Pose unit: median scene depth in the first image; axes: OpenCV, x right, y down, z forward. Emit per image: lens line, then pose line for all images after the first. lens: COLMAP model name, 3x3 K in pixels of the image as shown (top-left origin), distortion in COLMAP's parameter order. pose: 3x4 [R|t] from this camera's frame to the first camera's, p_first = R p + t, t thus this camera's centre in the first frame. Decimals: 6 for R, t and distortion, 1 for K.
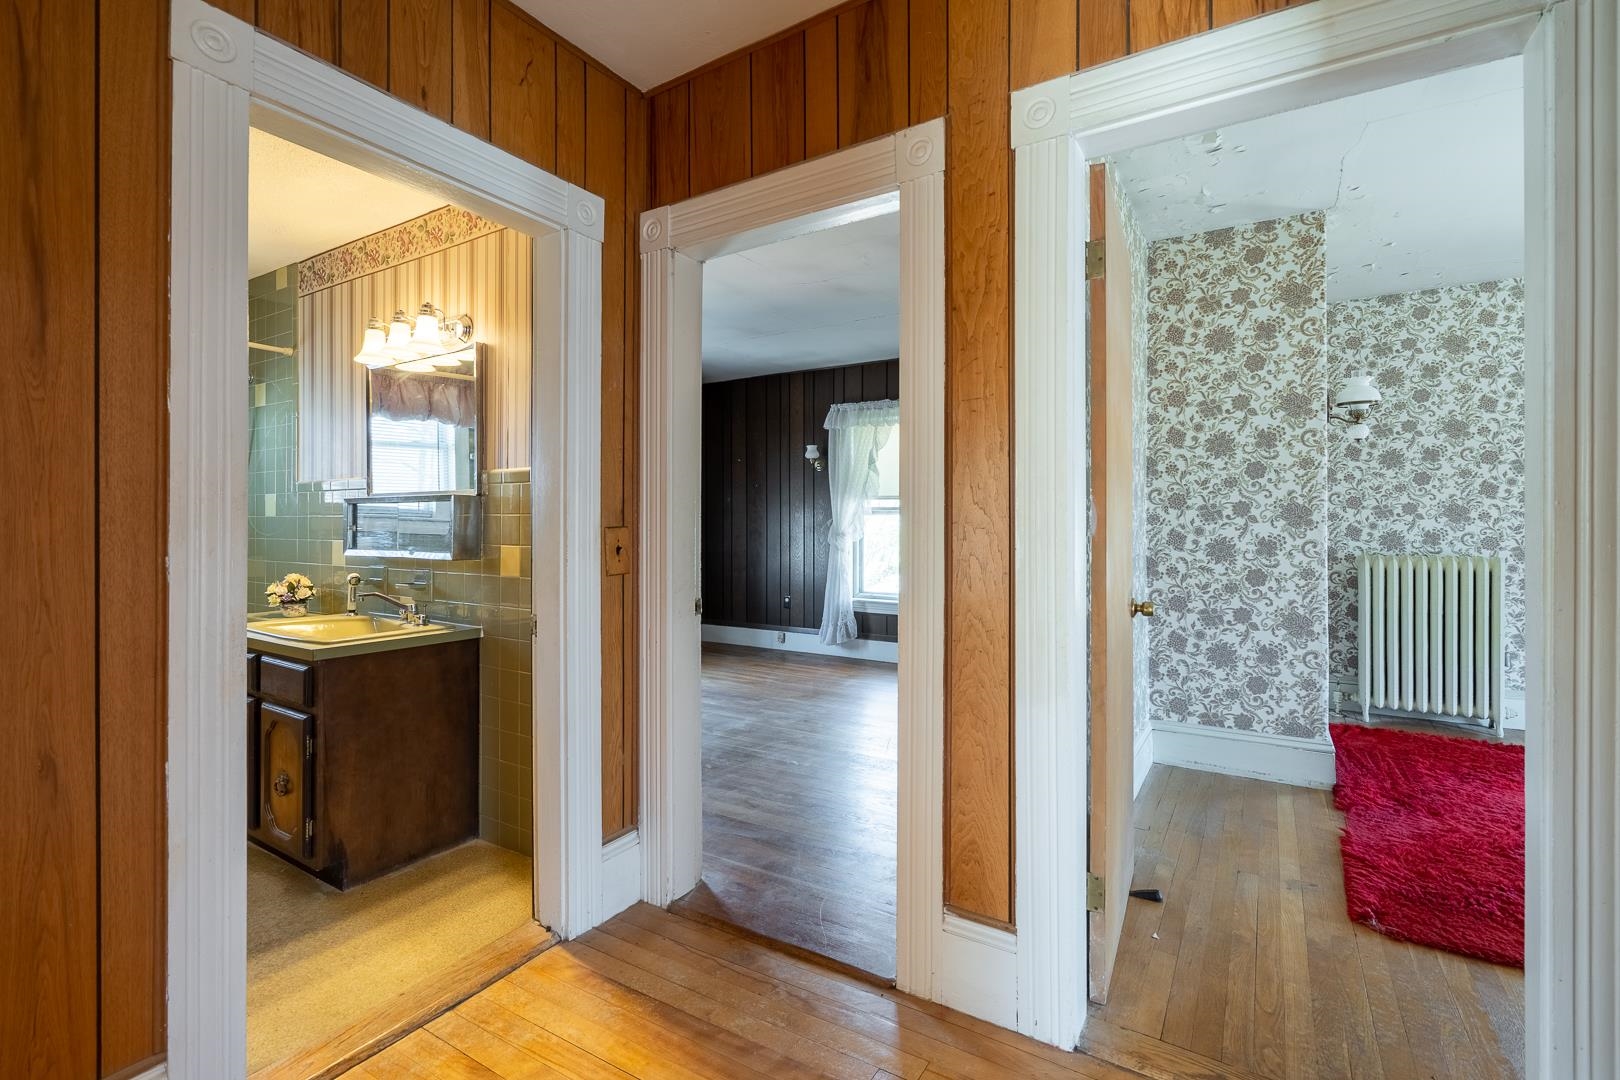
lens RADIAL K [[745.9, 0, 802.0], [0, 745.9, 545.3], [0, 0, 1]] dist [-0.001717, 0.000056]
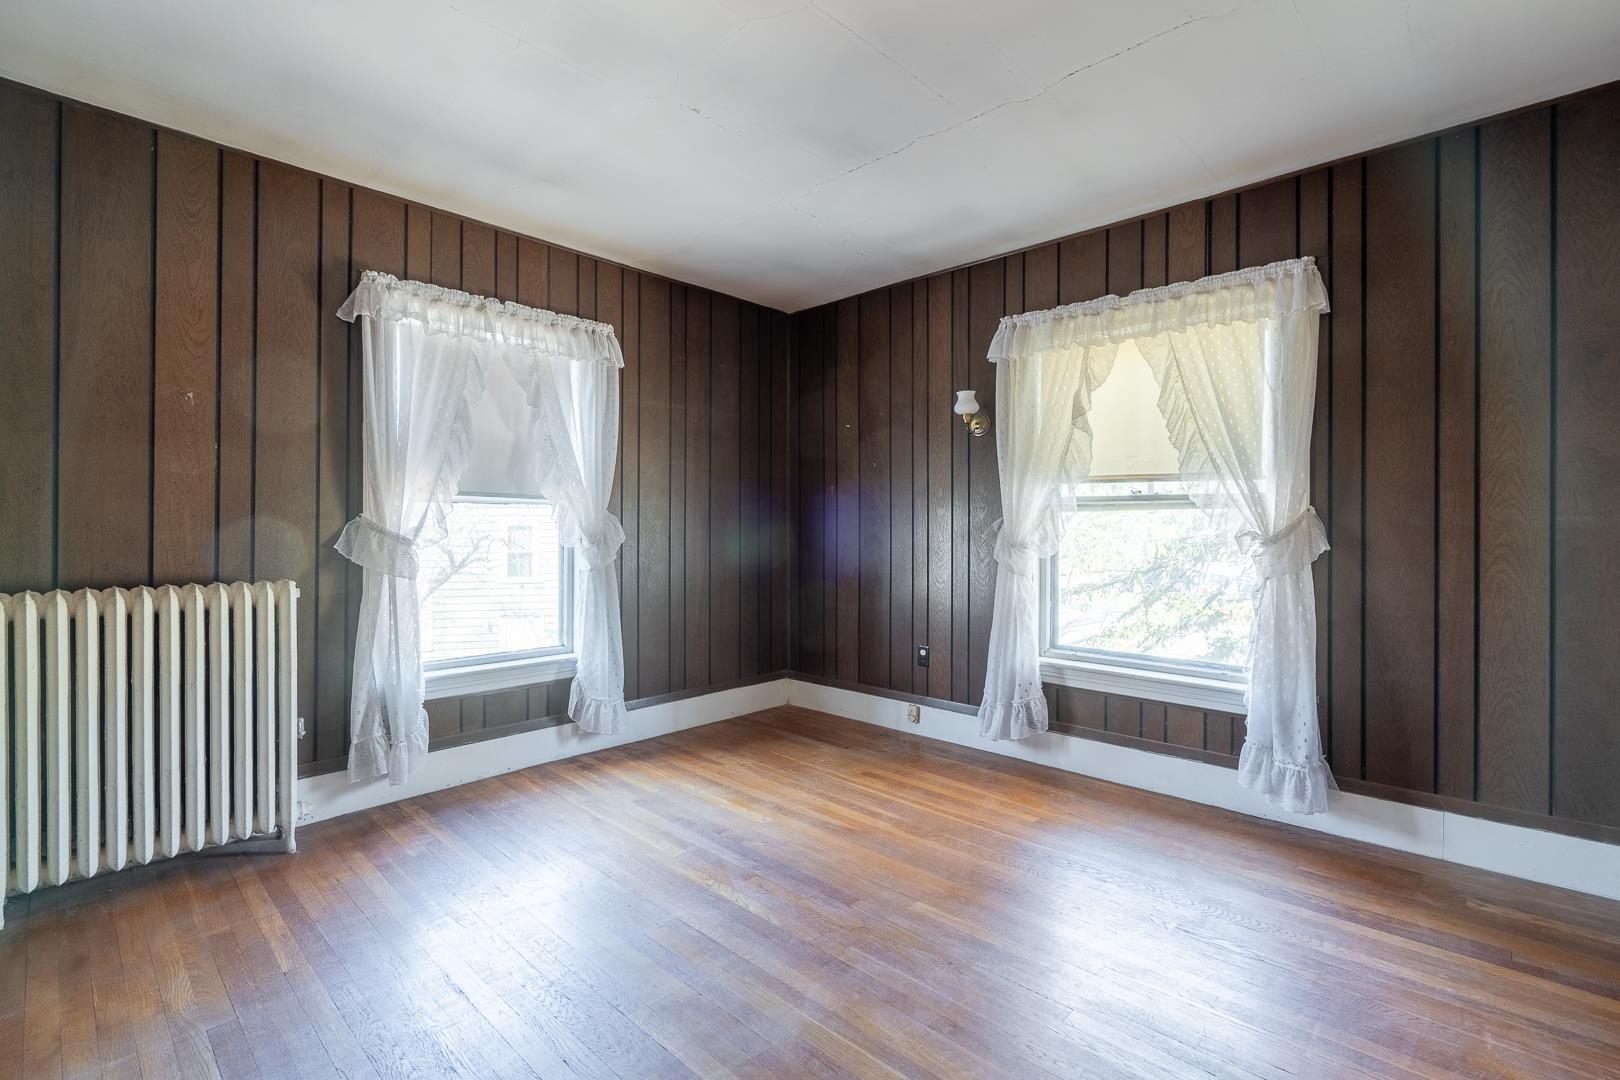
lens RADIAL K [[745.9, 0, 802.0], [0, 745.9, 545.3], [0, 0, 1]] dist [-0.001717, 0.000056]
pose [[0.980483, 0.001458, -0.196600, 0.002338], [-0.000485, 0.999987, 0.004997, -0.016980], [0.196604, -0.004804, 0.980471, 0.399480]]
